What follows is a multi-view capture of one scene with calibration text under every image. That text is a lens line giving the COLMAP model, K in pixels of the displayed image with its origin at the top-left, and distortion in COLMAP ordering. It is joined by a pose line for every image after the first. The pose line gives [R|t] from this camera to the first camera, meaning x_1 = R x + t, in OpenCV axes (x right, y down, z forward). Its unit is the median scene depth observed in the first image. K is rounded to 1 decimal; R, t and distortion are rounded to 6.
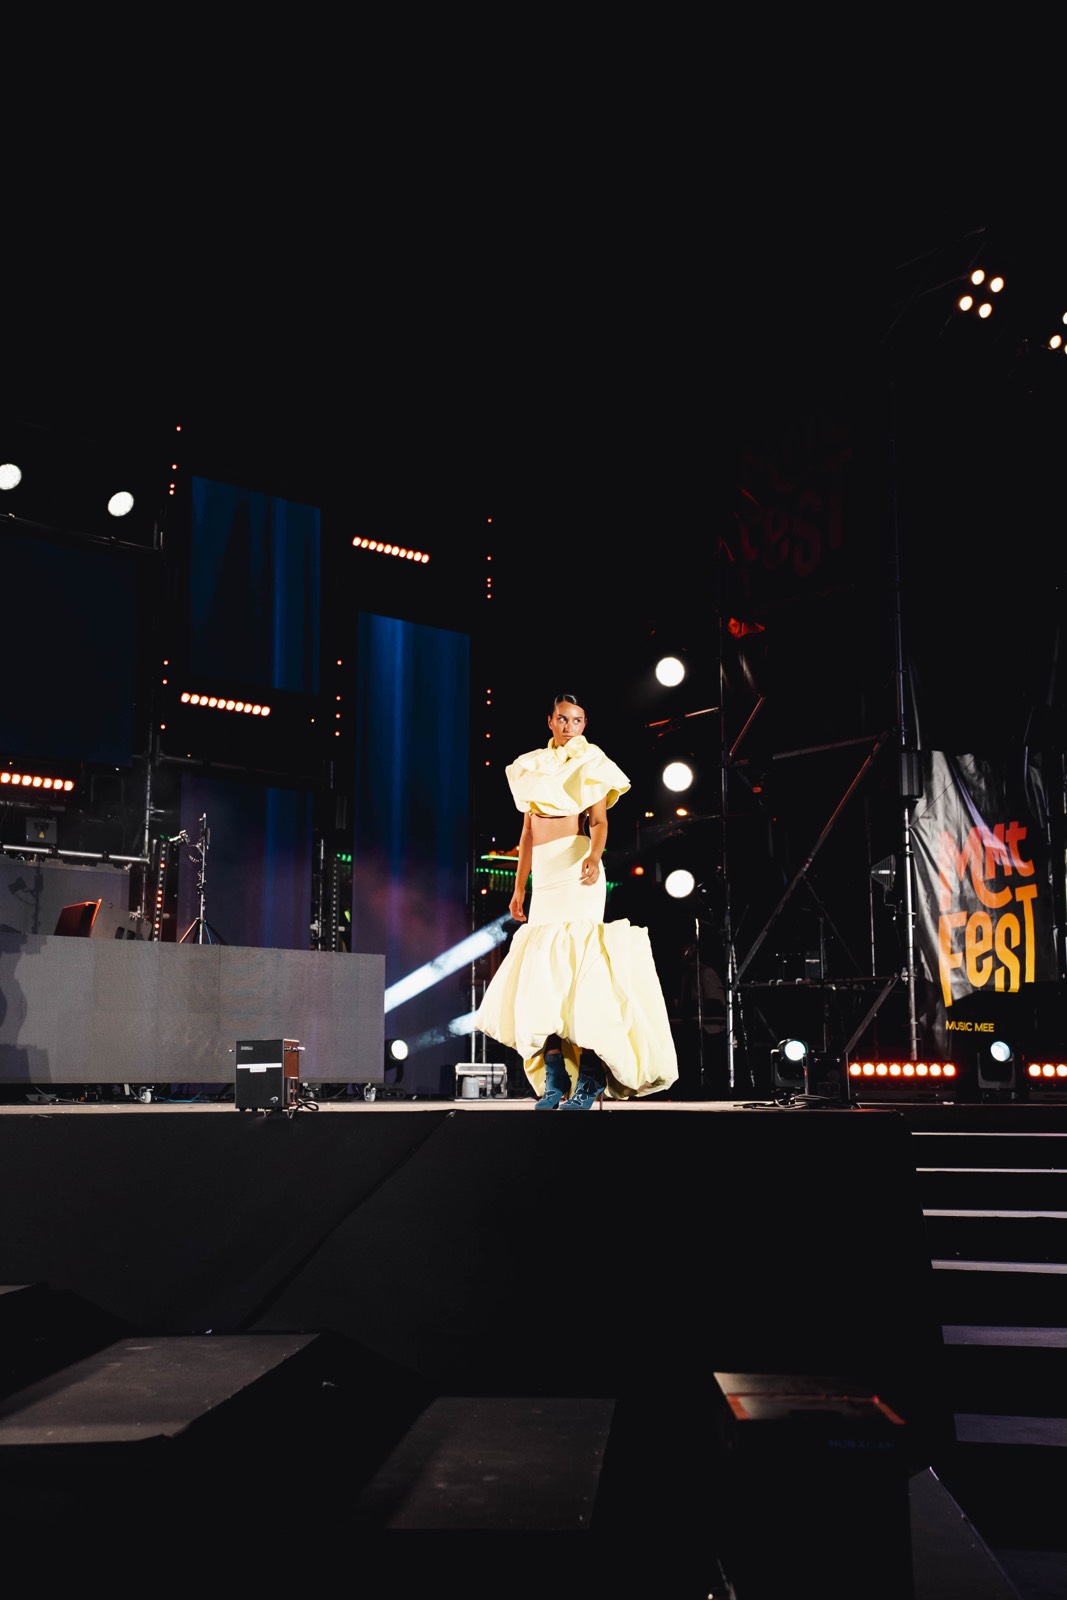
lens RADIAL K [[1819.2, 0, 522.7], [0, 1819.2, 804.0], [0, 0, 1]] dist [0.093699, 0.000000]
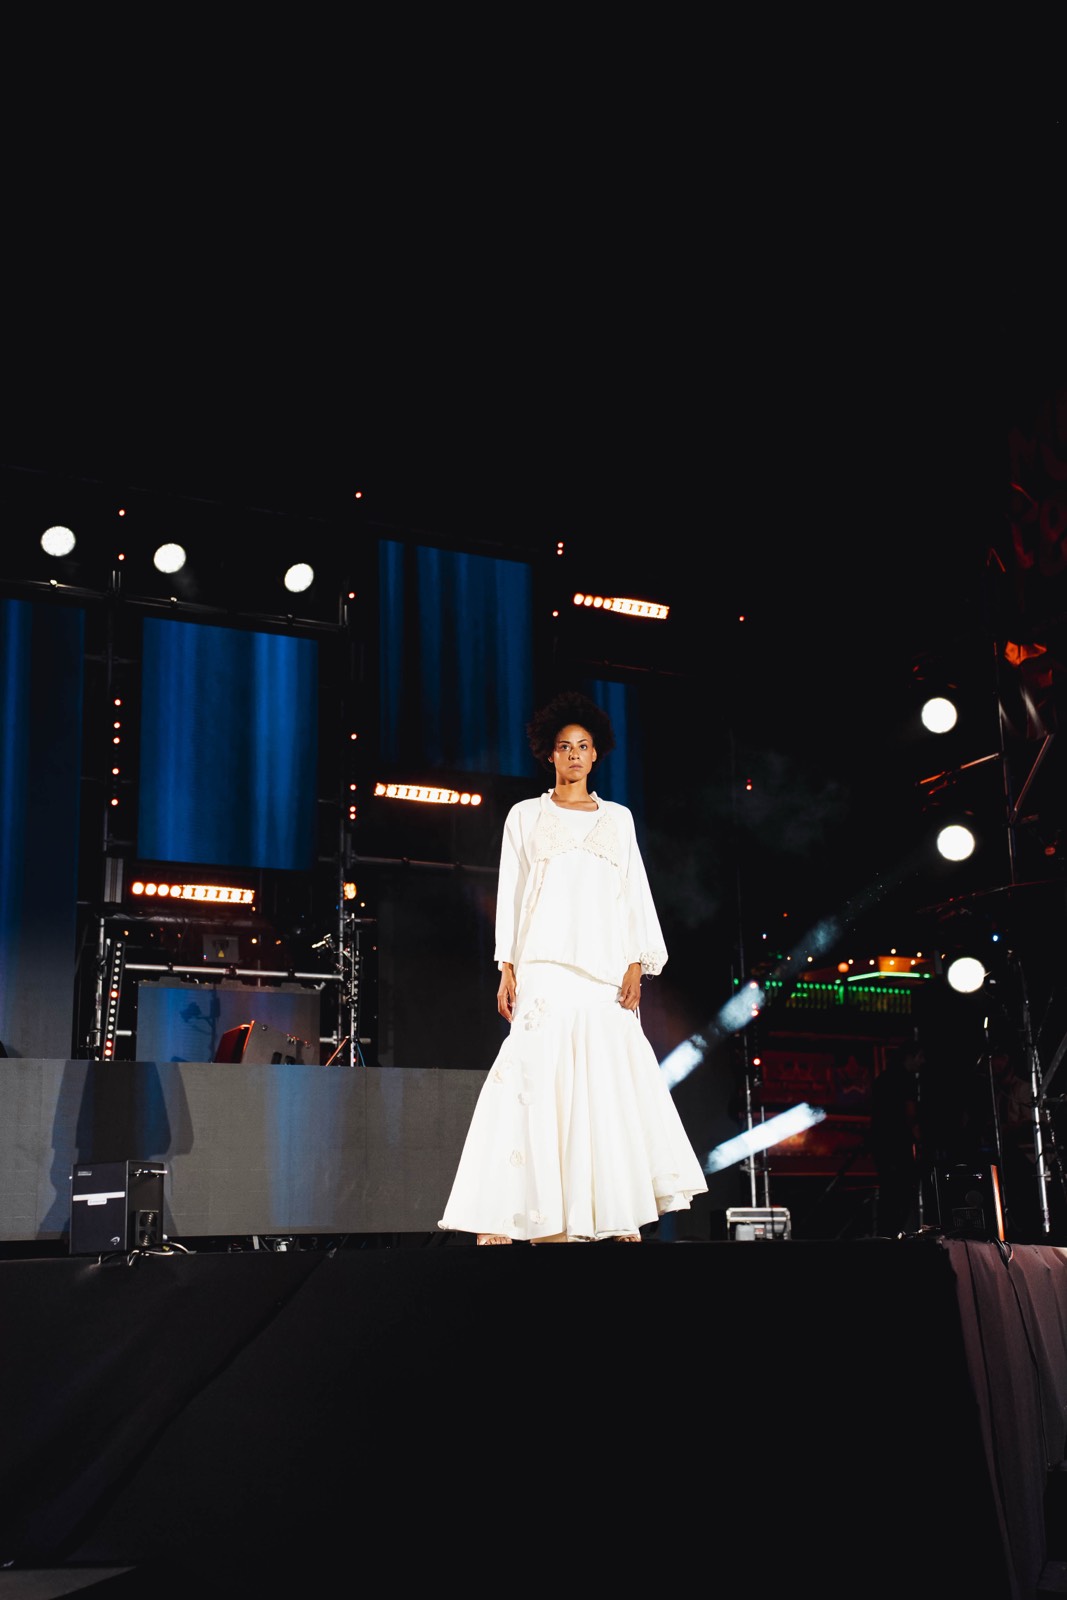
lens RADIAL K [[1982.8, 0, 513.9], [0, 1982.8, 807.6], [0, 0, 1]] dist [0.156680, 0.000000]
pose [[0.973621, -0.066878, -0.218150, 0.092593], [0.052910, 0.996194, -0.069261, 0.021489], [0.221951, 0.055892, 0.973454, 0.095528]]
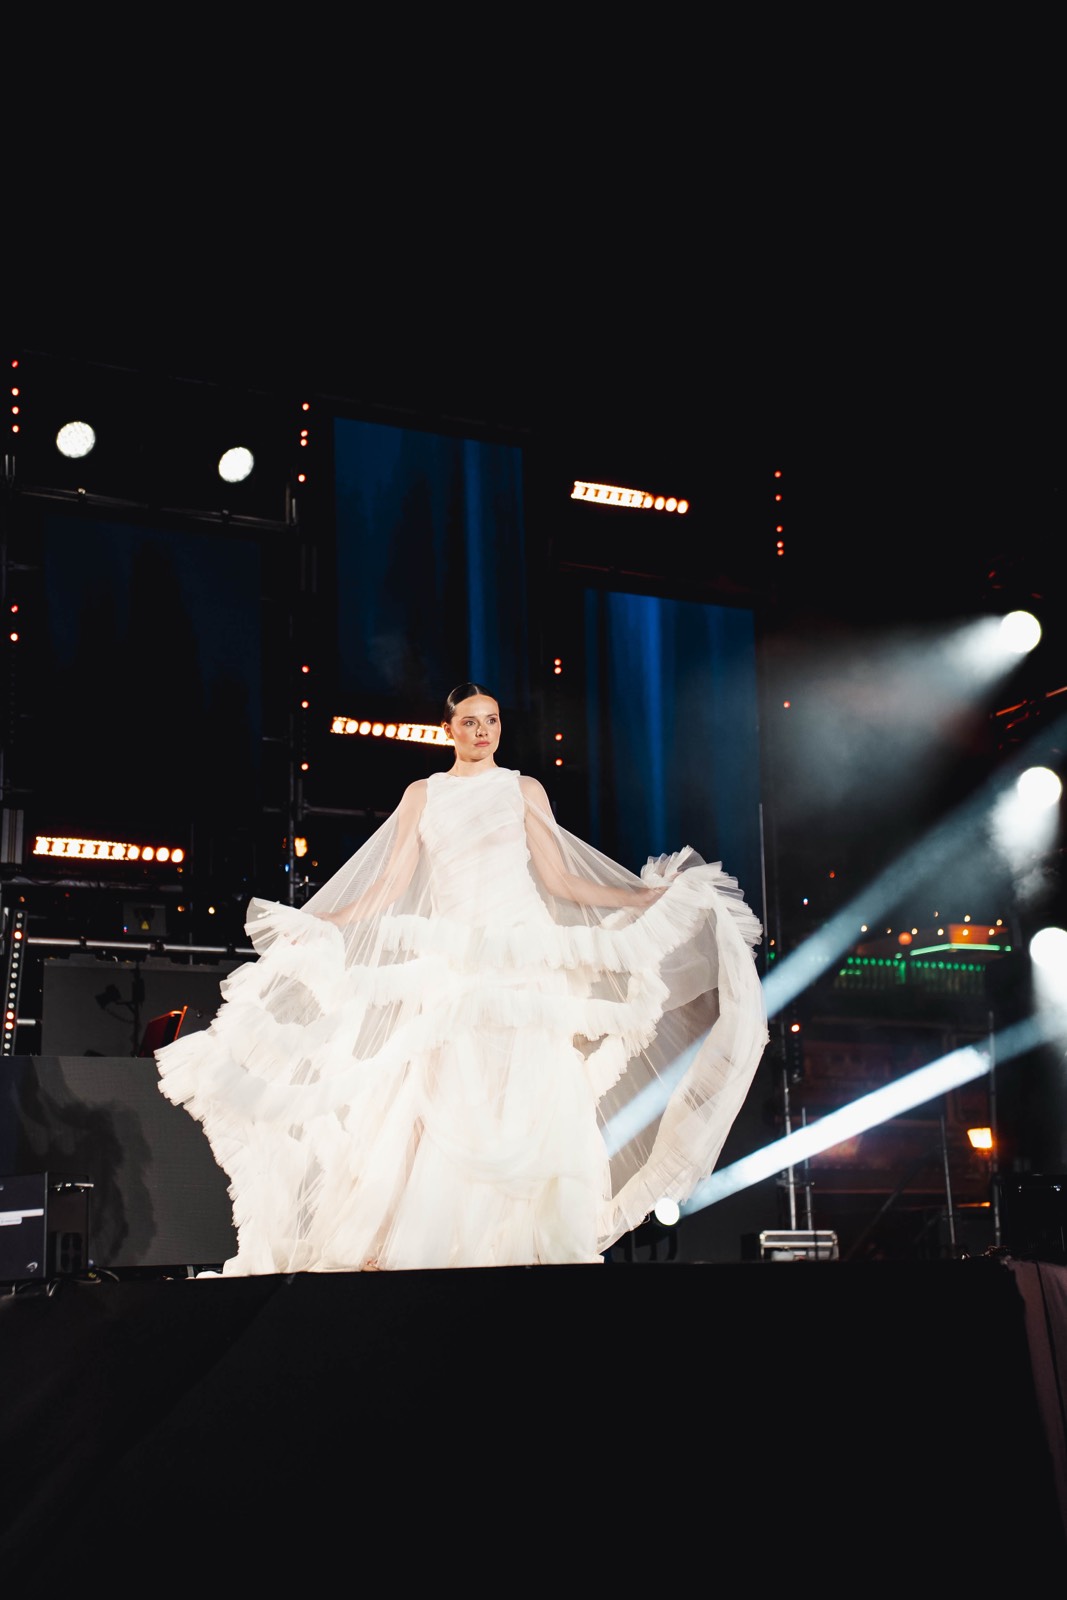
lens RADIAL K [[2448.3, 0, 511.7], [0, 2448.3, 812.3], [0, 0, 1]] dist [0.300131, 0.000000]
pose [[0.974461, -0.063886, -0.215275, 0.095913], [0.056440, 0.997581, -0.040569, 0.020879], [0.217346, 0.027383, 0.975710, 0.079221]]
